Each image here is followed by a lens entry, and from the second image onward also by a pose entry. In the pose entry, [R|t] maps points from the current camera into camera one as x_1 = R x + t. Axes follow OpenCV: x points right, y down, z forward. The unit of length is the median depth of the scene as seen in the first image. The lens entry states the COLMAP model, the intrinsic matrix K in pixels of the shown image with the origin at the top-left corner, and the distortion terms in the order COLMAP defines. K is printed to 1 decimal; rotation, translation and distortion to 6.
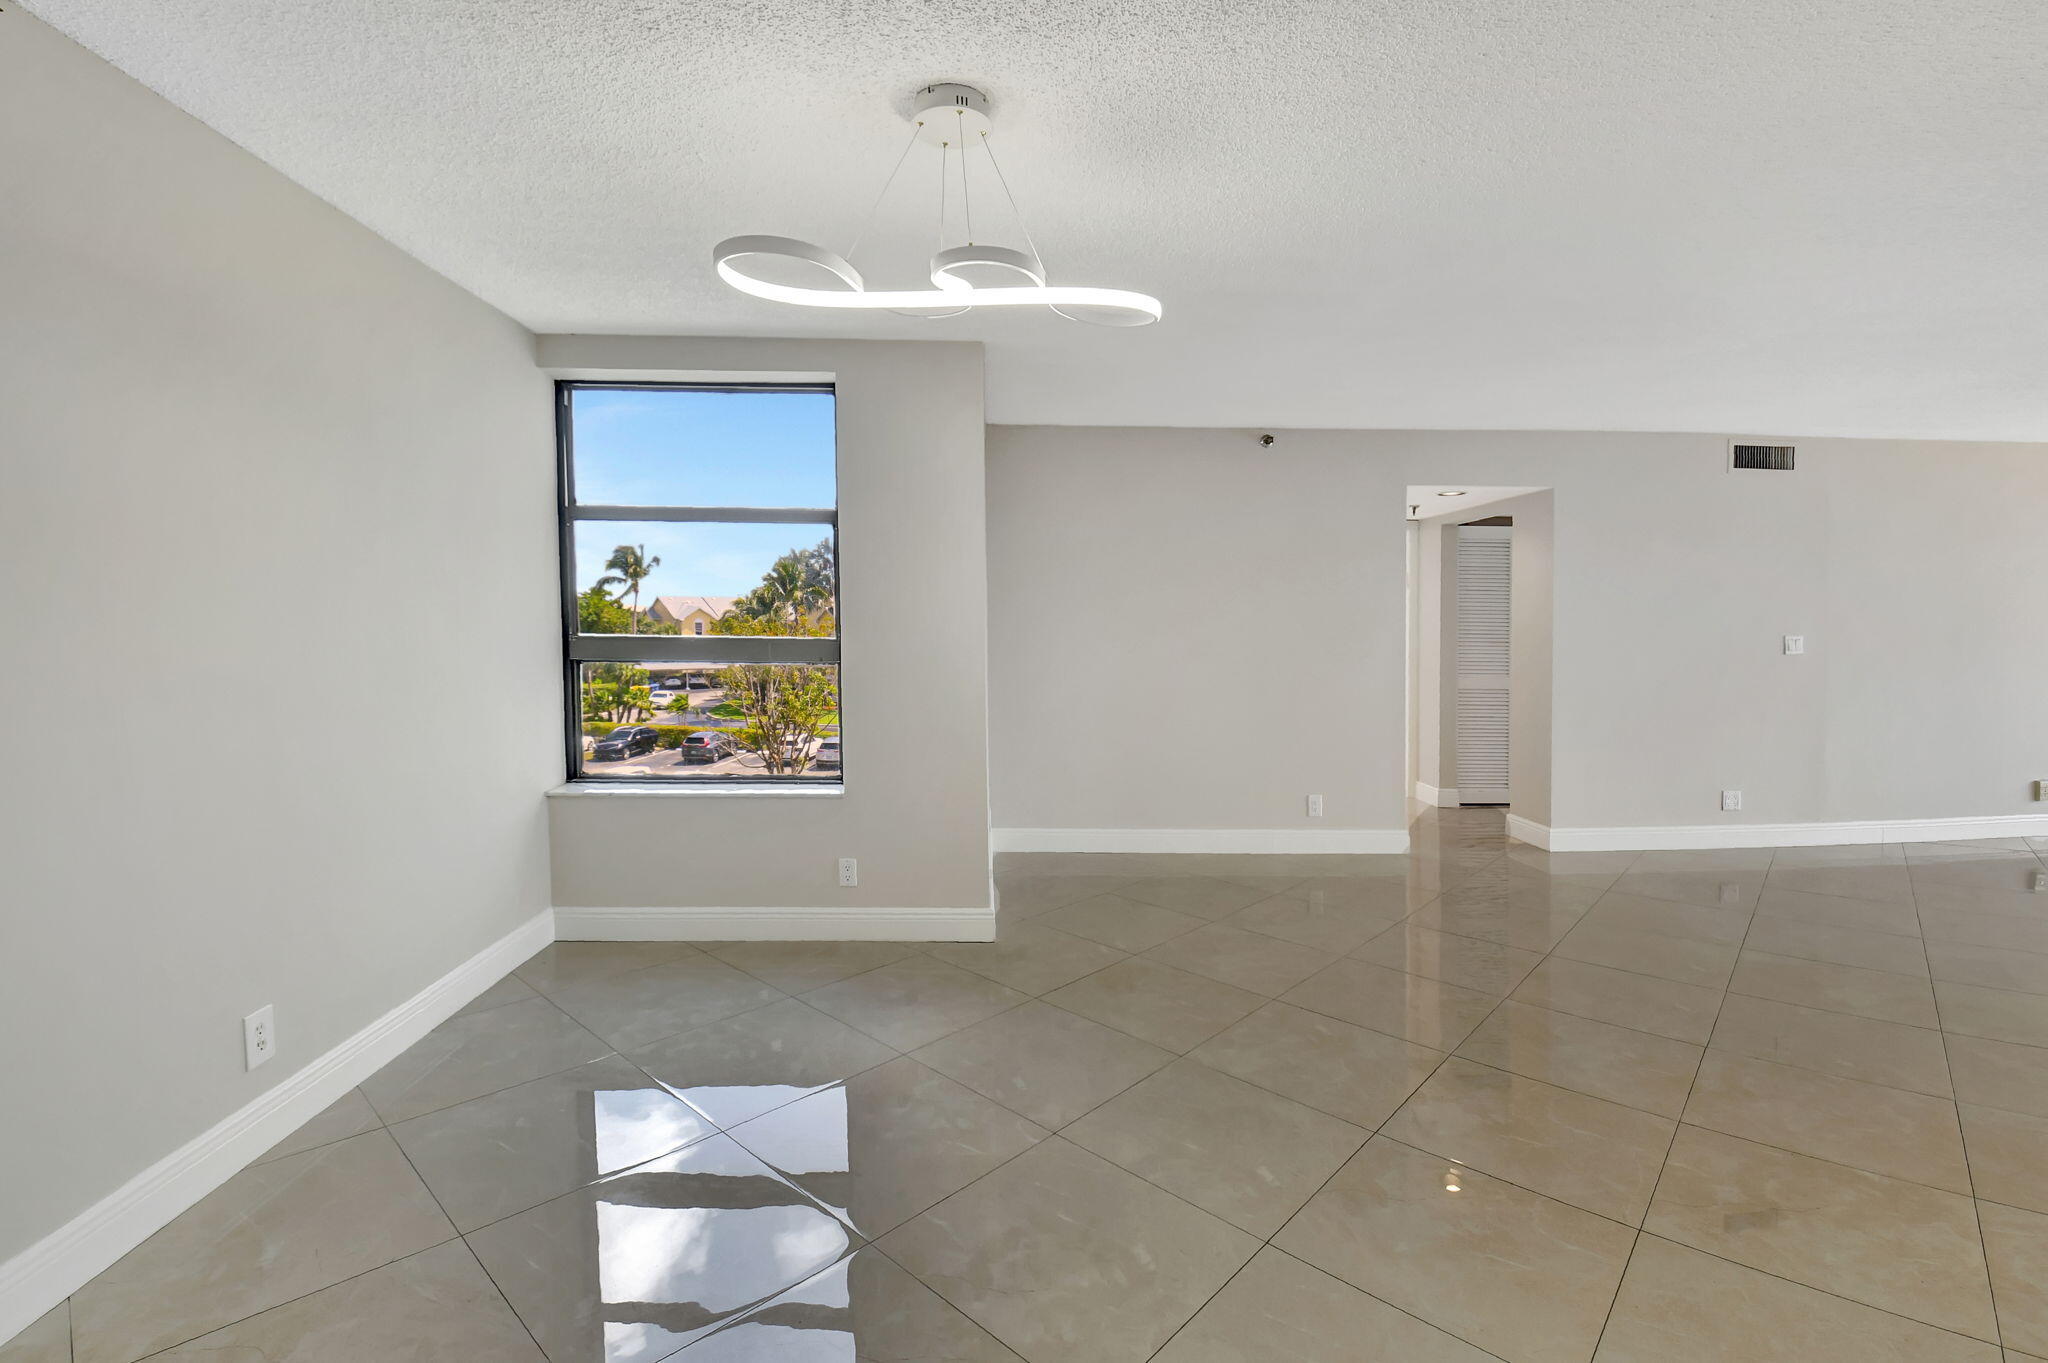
lens RADIAL K [[929.7, 0, 1021.5], [0, 929.7, 634.6], [0, 0, 1]] dist [-0.018591, -0.000251]
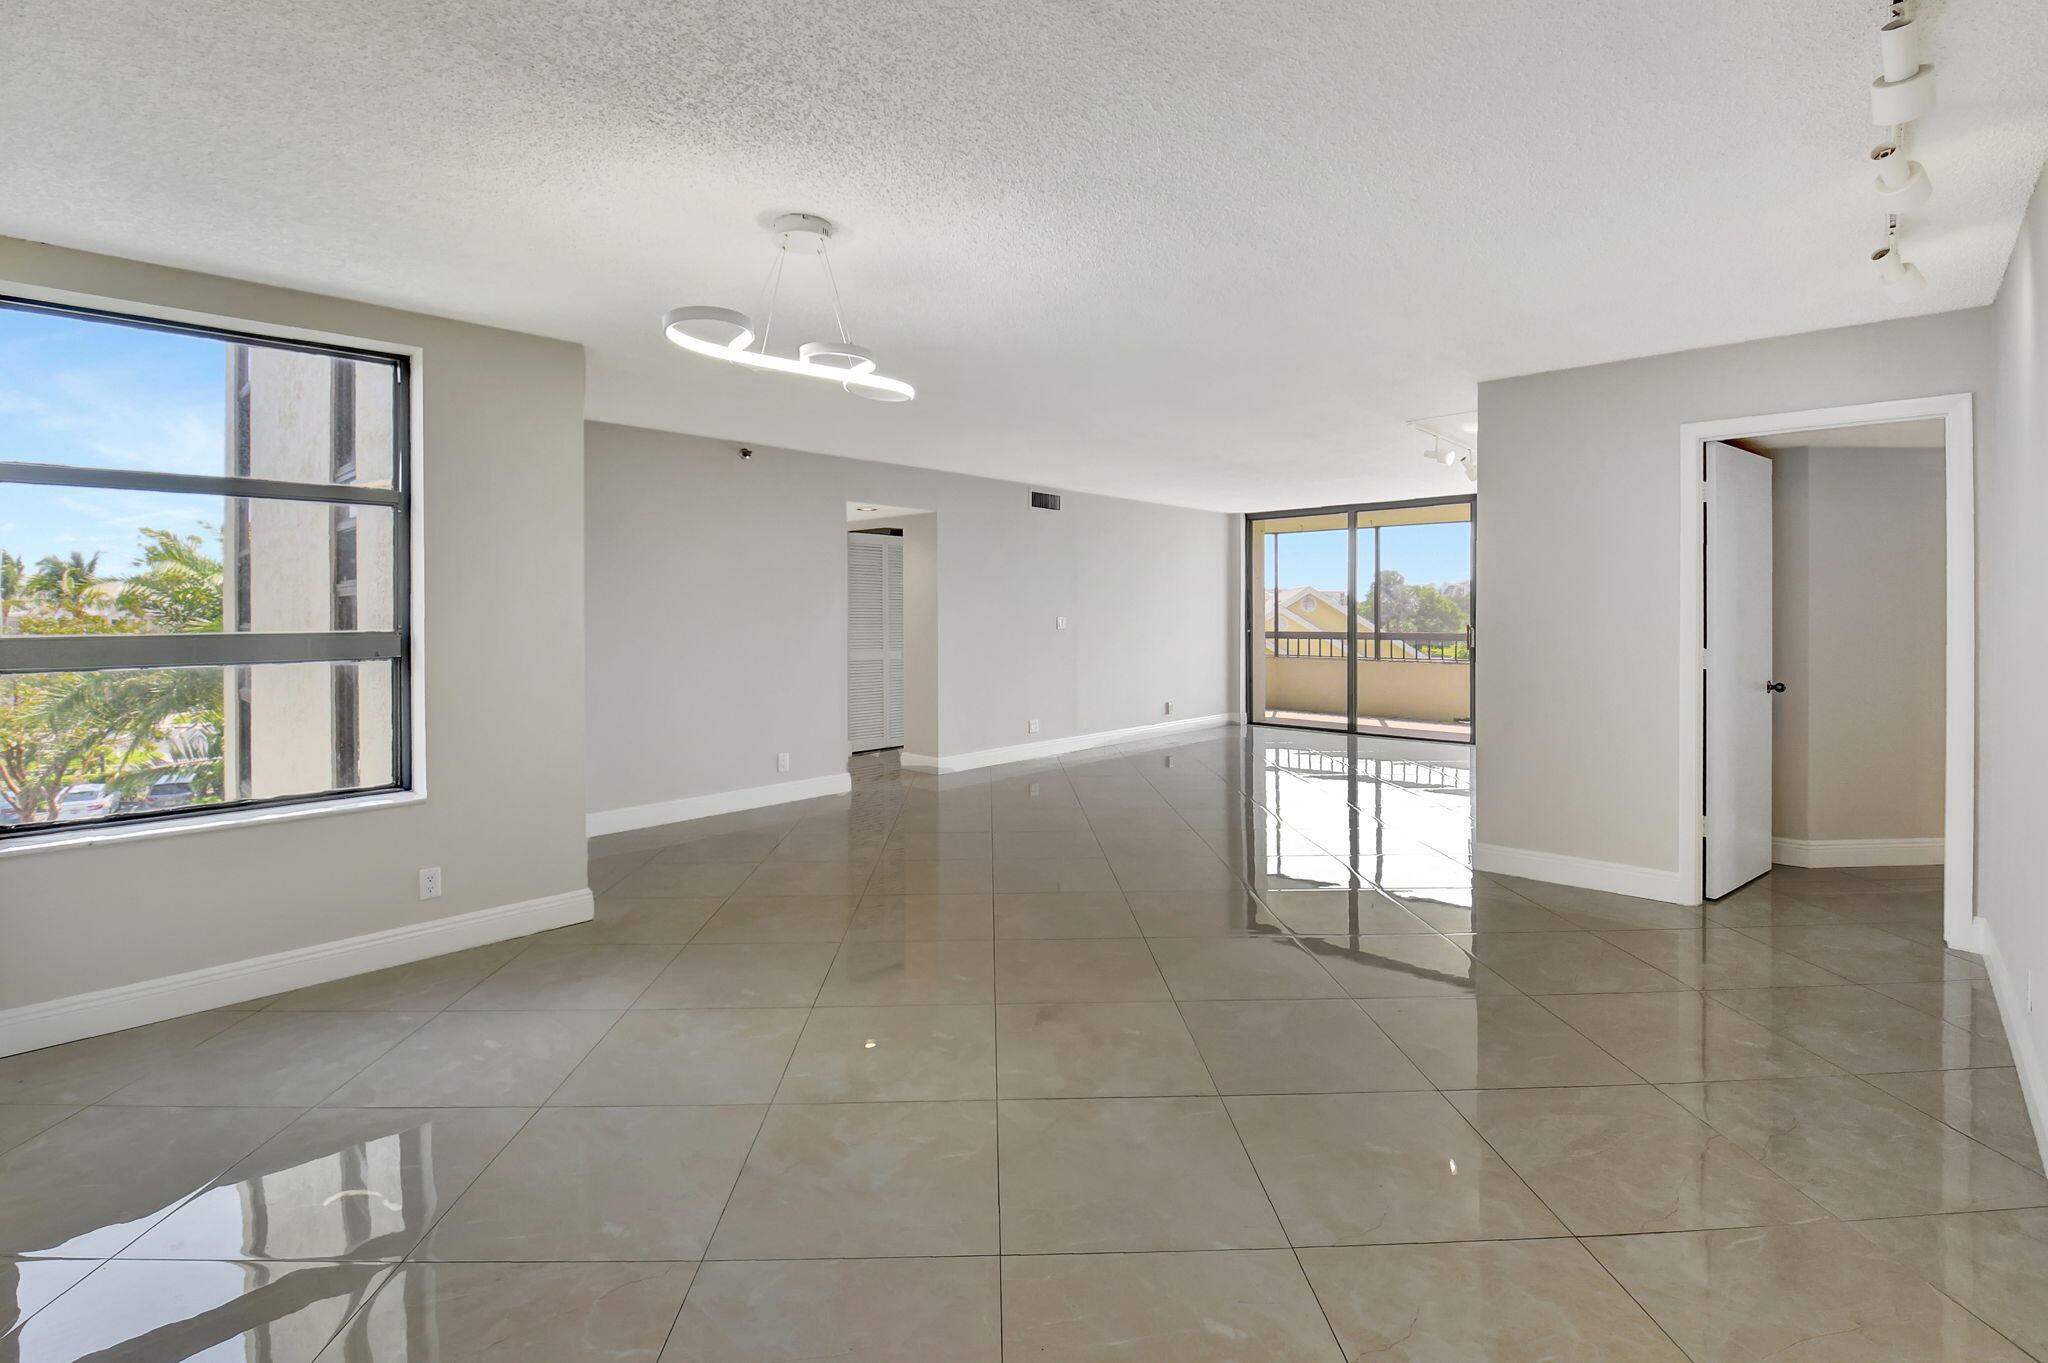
lens RADIAL K [[899.0, 0, 1042.2], [0, 899.0, 611.0], [0, 0, 1]] dist [-0.000118, -0.000085]
pose [[0.699027, -0.007443, 0.715057, -0.282919], [0.013001, 0.999913, -0.002302, -0.004951], [-0.714977, 0.010906, 0.699062, -0.051988]]
